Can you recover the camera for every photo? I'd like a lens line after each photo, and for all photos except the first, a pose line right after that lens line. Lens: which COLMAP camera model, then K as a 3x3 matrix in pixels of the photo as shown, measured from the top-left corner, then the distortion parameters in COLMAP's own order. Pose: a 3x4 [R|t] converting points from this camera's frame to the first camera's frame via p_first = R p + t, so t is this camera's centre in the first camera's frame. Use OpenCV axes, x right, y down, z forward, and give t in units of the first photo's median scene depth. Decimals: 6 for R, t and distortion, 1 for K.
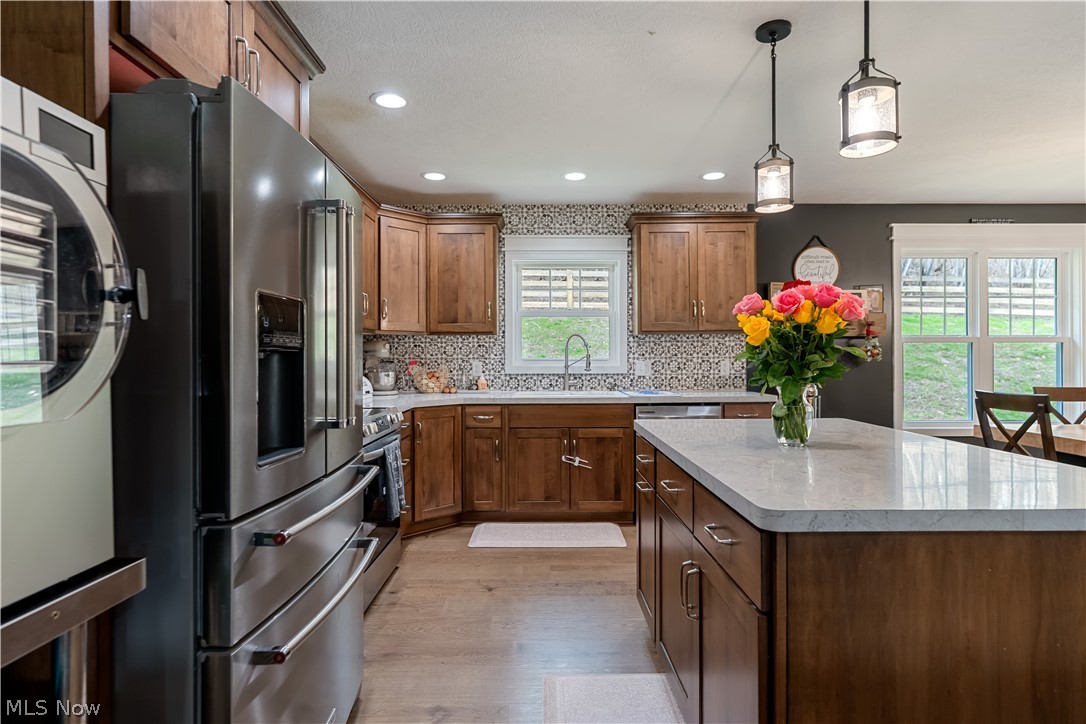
lens RADIAL K [[577.3, 0, 558.2], [0, 577.3, 348.9], [0, 0, 1]] dist [-0.025903, 0.008826]
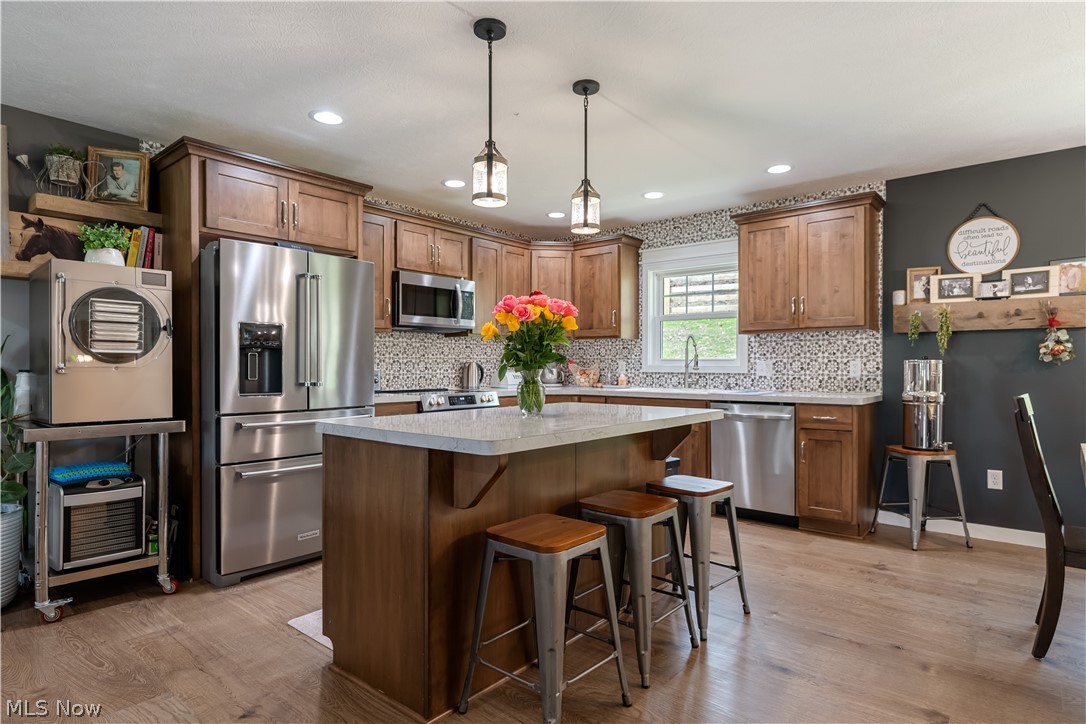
lens RADIAL K [[577.3, 0, 538.4], [0, 577.3, 376.3], [0, 0, 1]] dist [-0.025903, 0.008826]
pose [[0.766005, 0.016678, -0.642618, 0.486760], [0.005614, 0.999452, 0.032631, 0.012856], [0.642810, -0.028603, 0.765491, -0.008935]]
